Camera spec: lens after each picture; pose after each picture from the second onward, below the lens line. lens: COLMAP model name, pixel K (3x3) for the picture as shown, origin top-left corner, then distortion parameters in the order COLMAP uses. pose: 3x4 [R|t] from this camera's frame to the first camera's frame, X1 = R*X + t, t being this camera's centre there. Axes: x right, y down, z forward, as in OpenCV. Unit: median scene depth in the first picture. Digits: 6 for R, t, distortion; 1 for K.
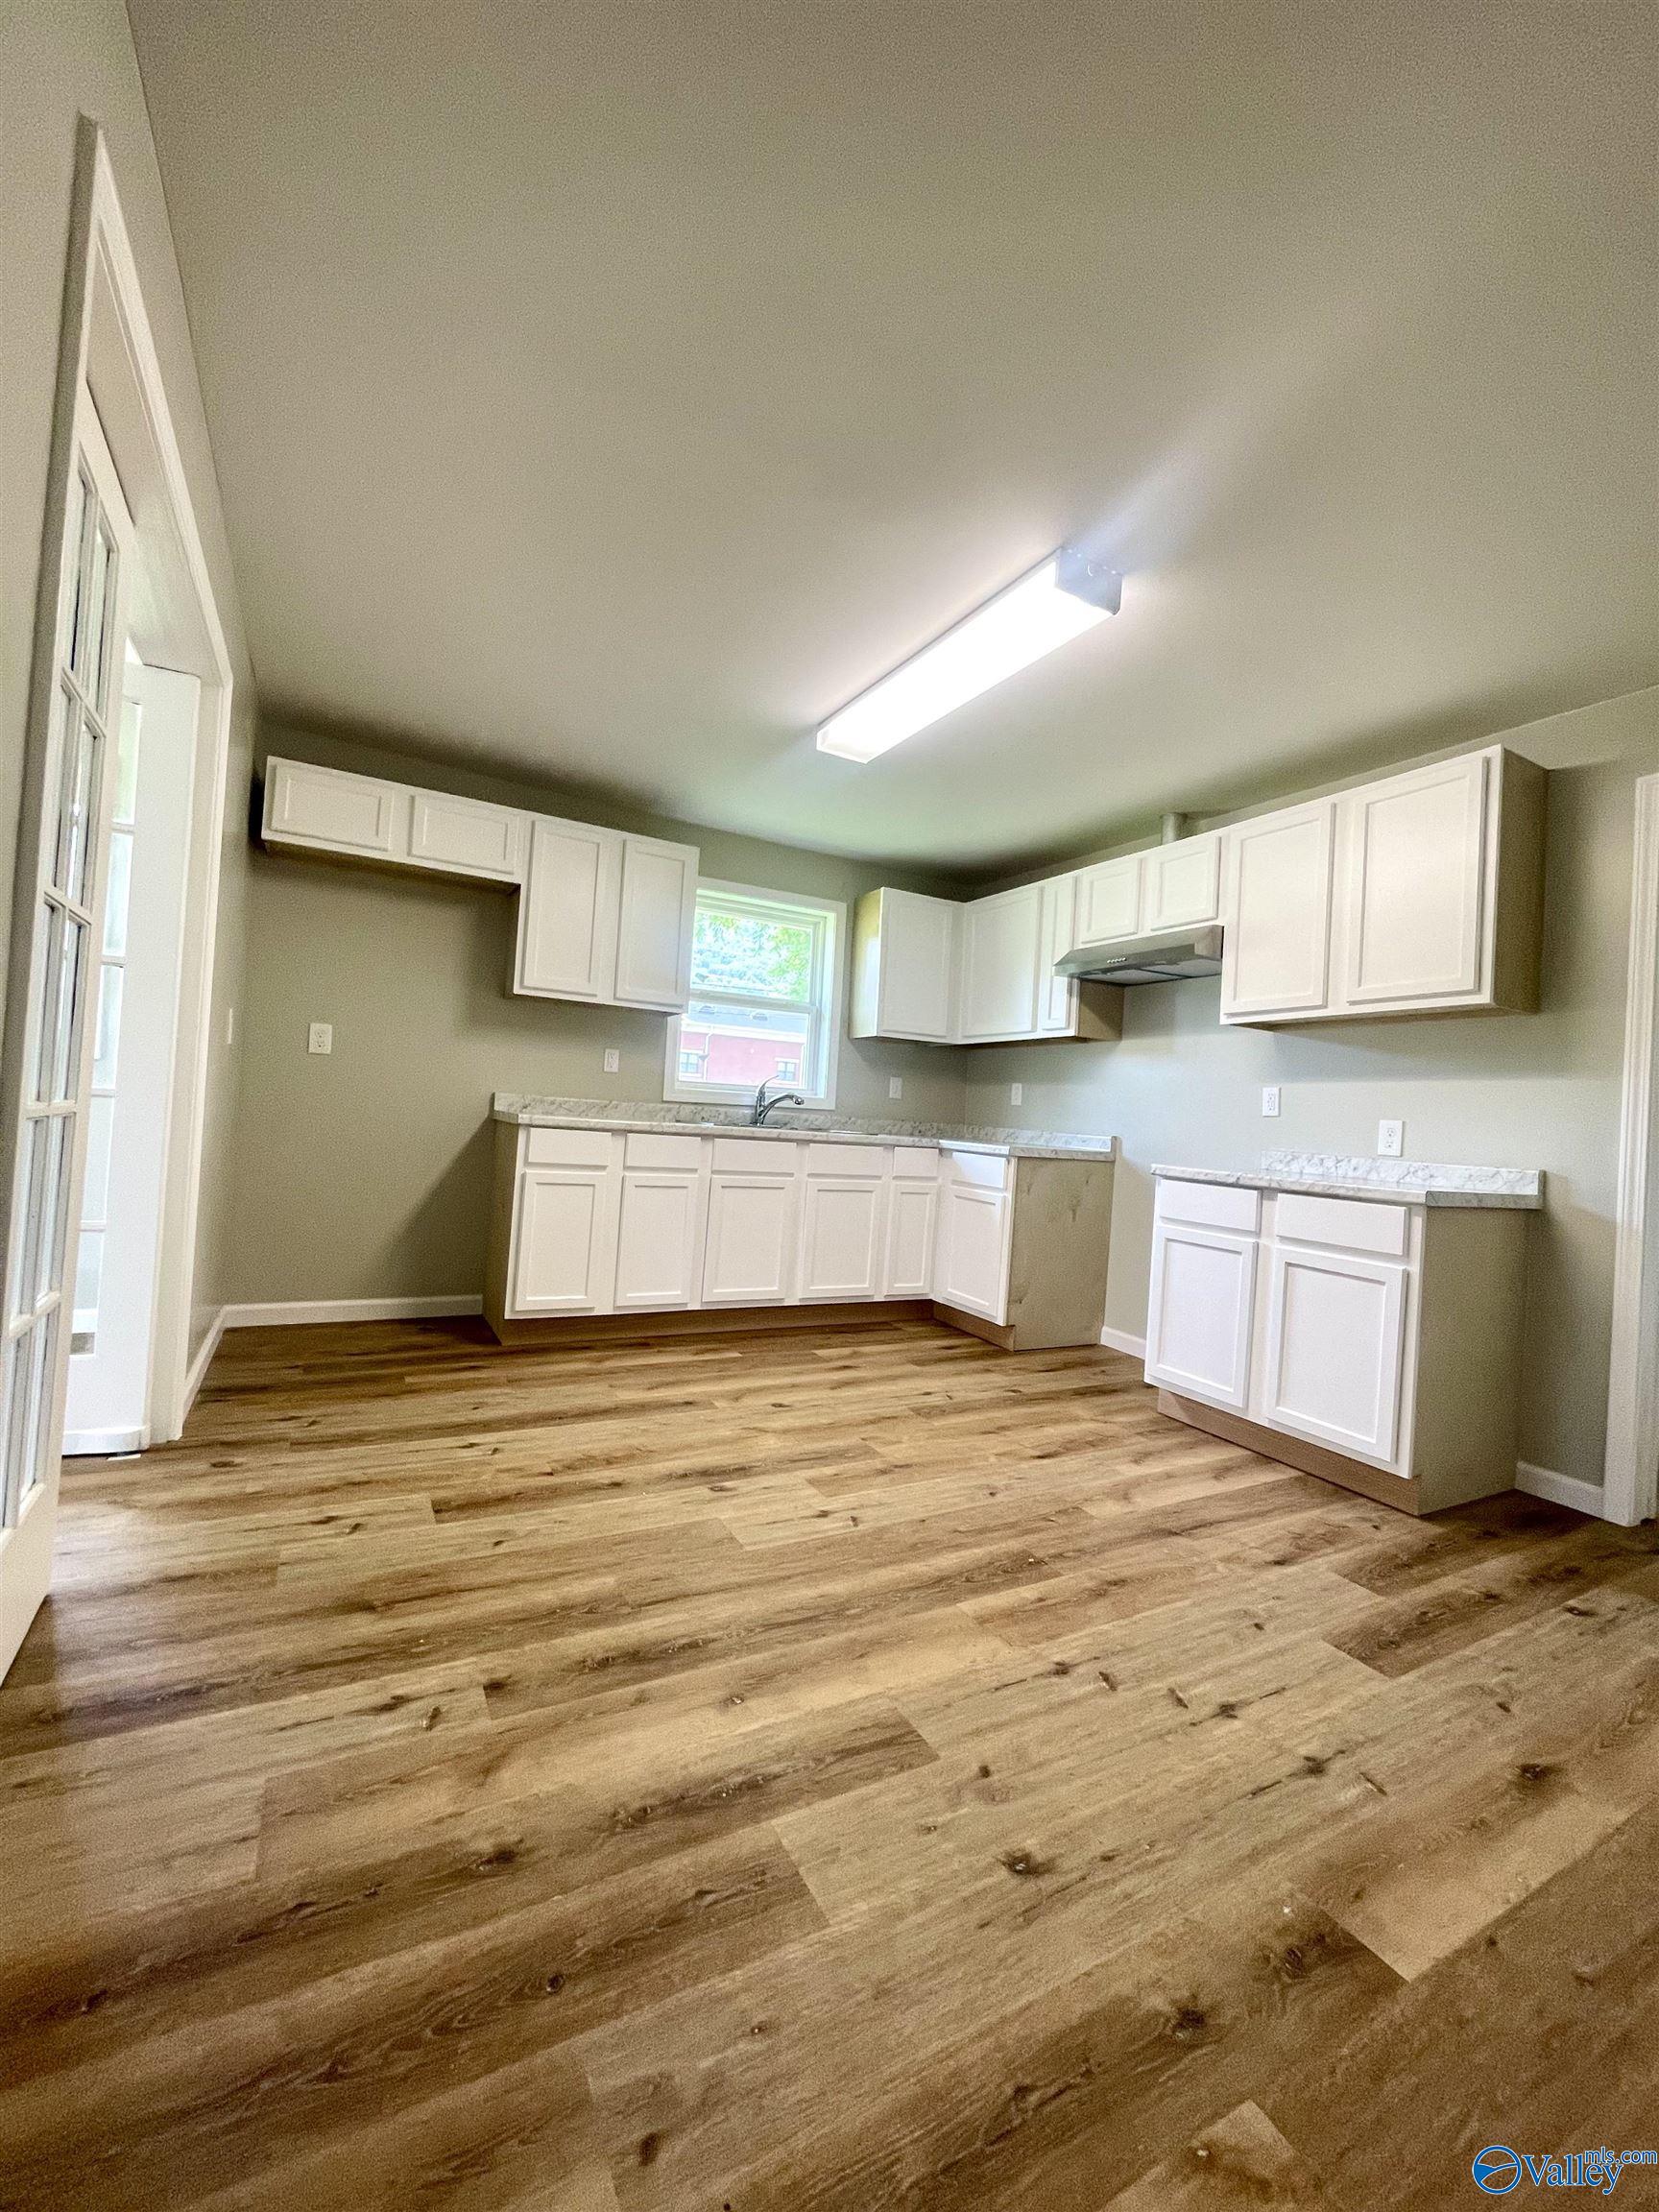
lens RADIAL K [[902.8, 0, 829.5], [0, 902.8, 1106.0], [0, 0, 1]] dist [-0.000578, 0.000087]
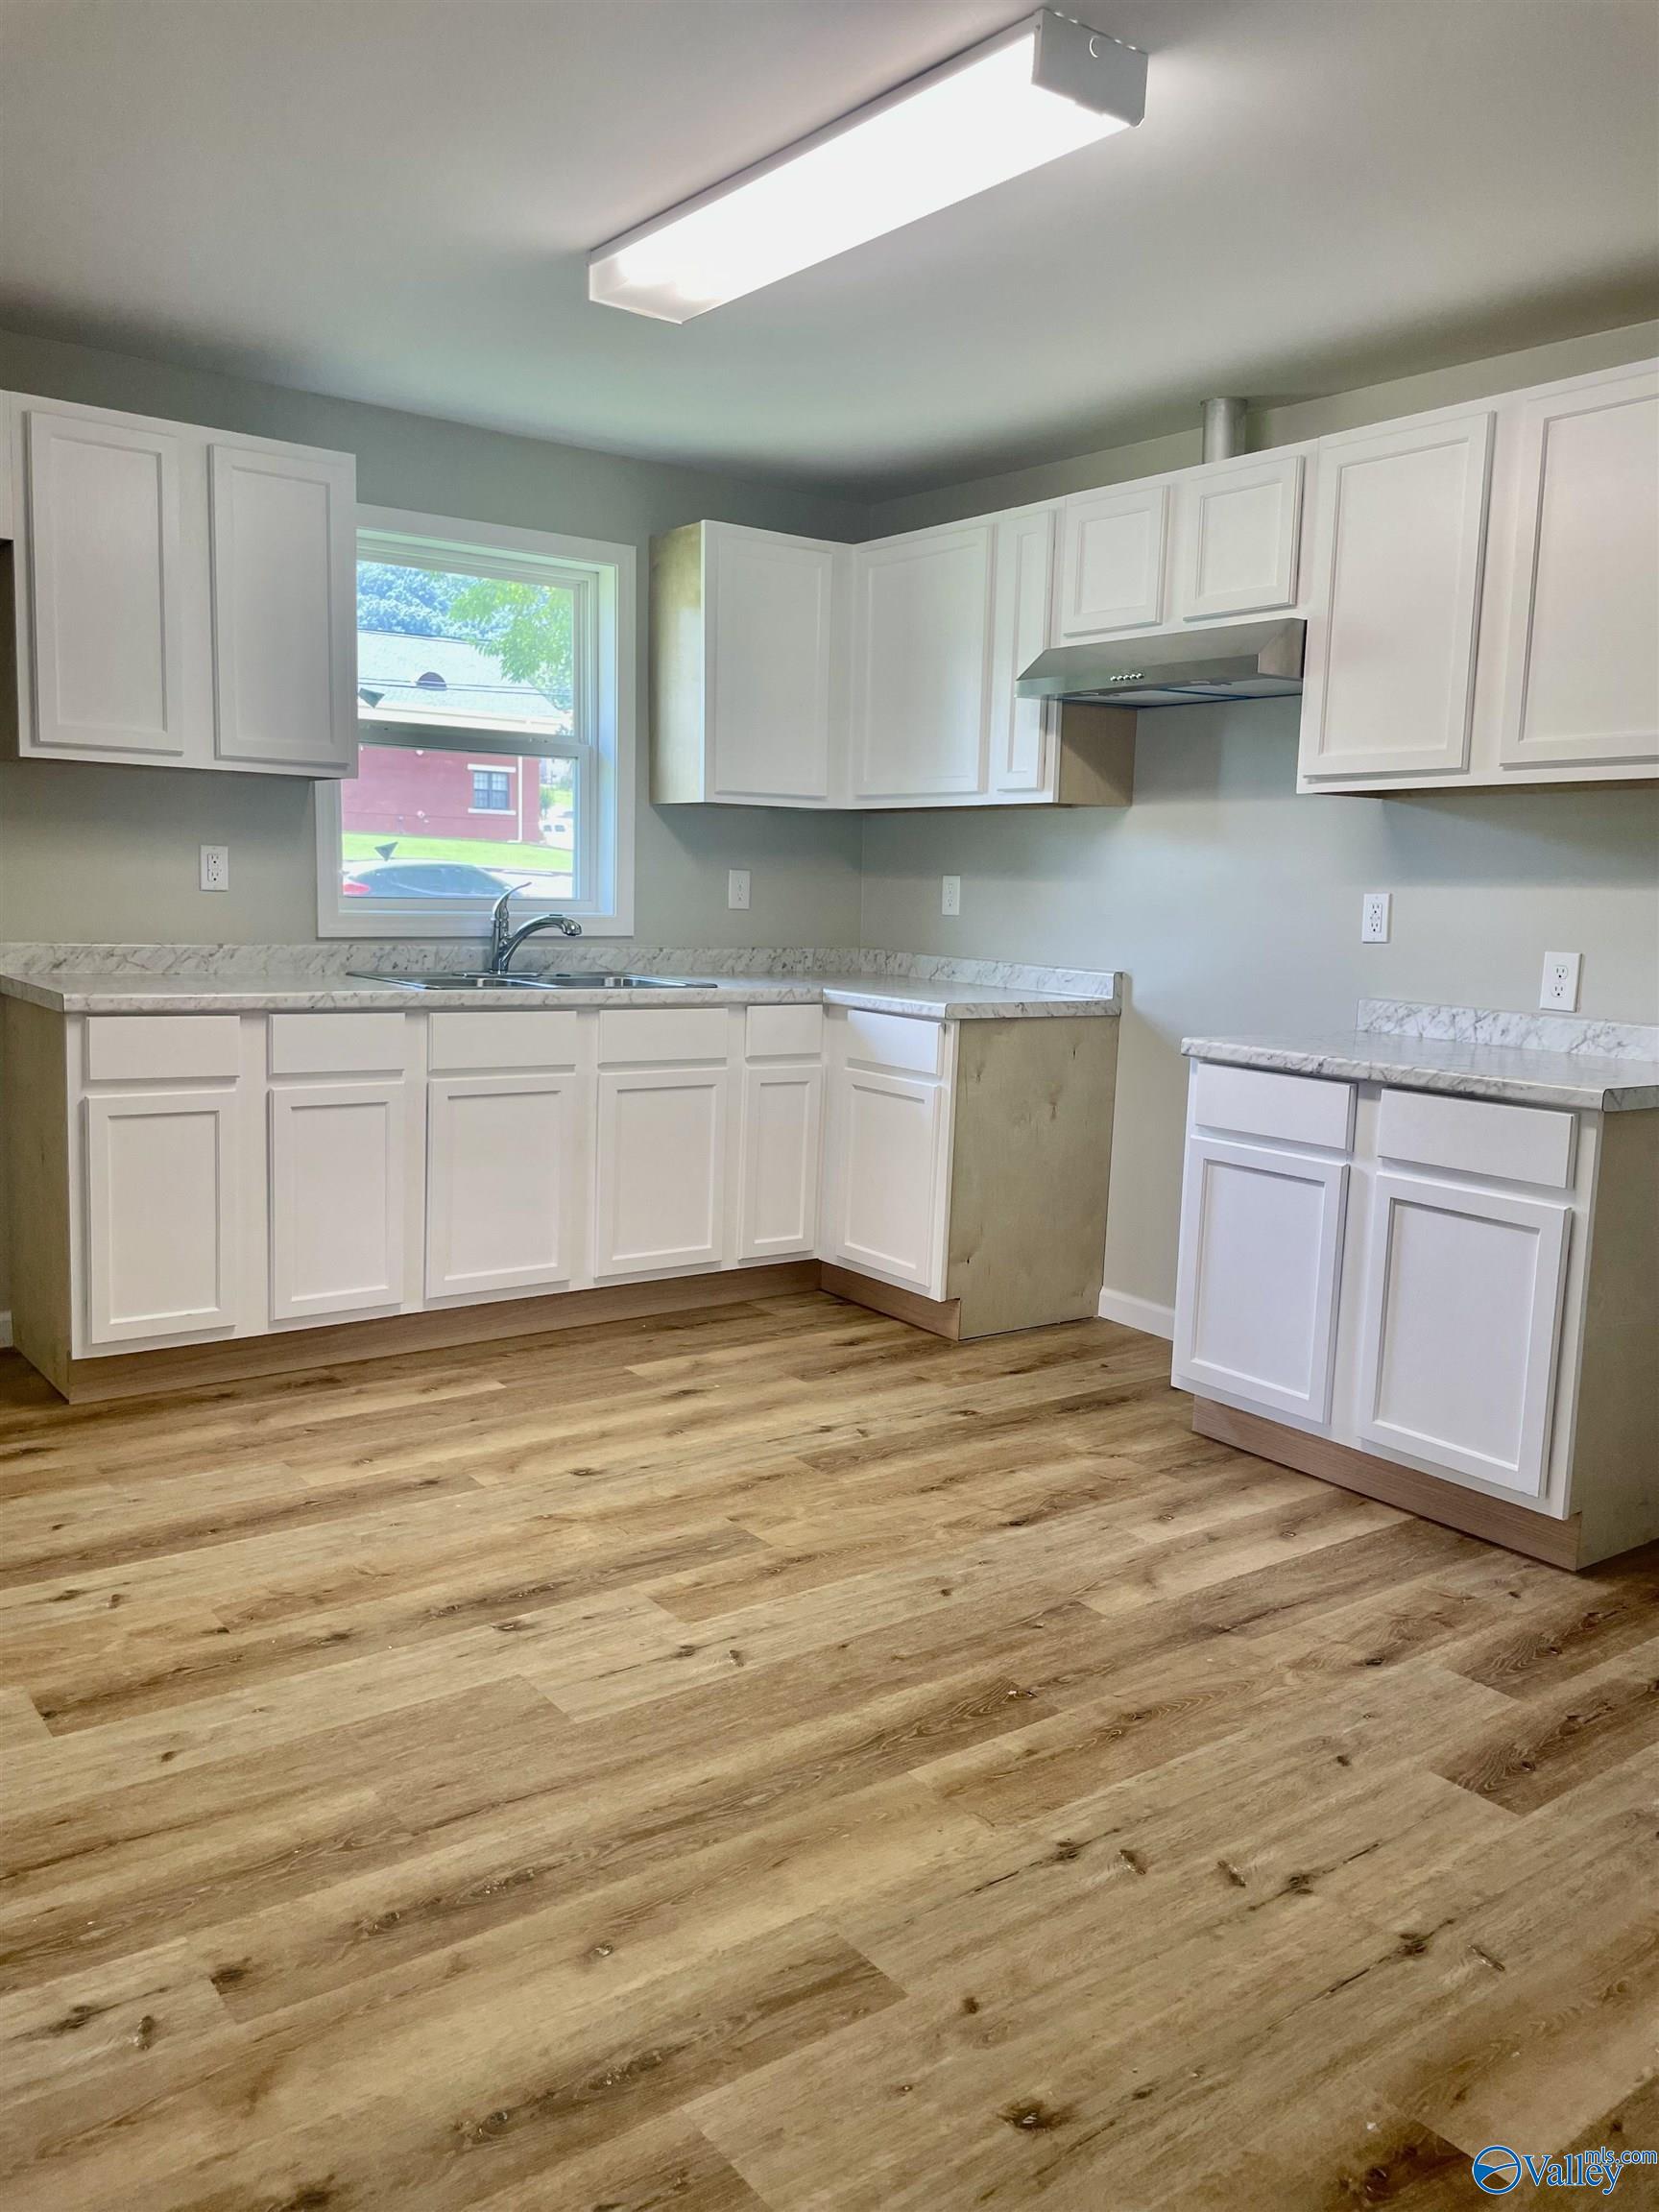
lens RADIAL K [[1695.2, 0, 812.1], [0, 1695.2, 1103.4], [0, 0, 1]] dist [0.097572, -0.130618]
pose [[0.990082, -0.050435, 0.131126, -0.058105], [0.030022, 0.987735, 0.153226, -0.107144], [-0.137246, -0.147770, 0.979453, -0.126086]]
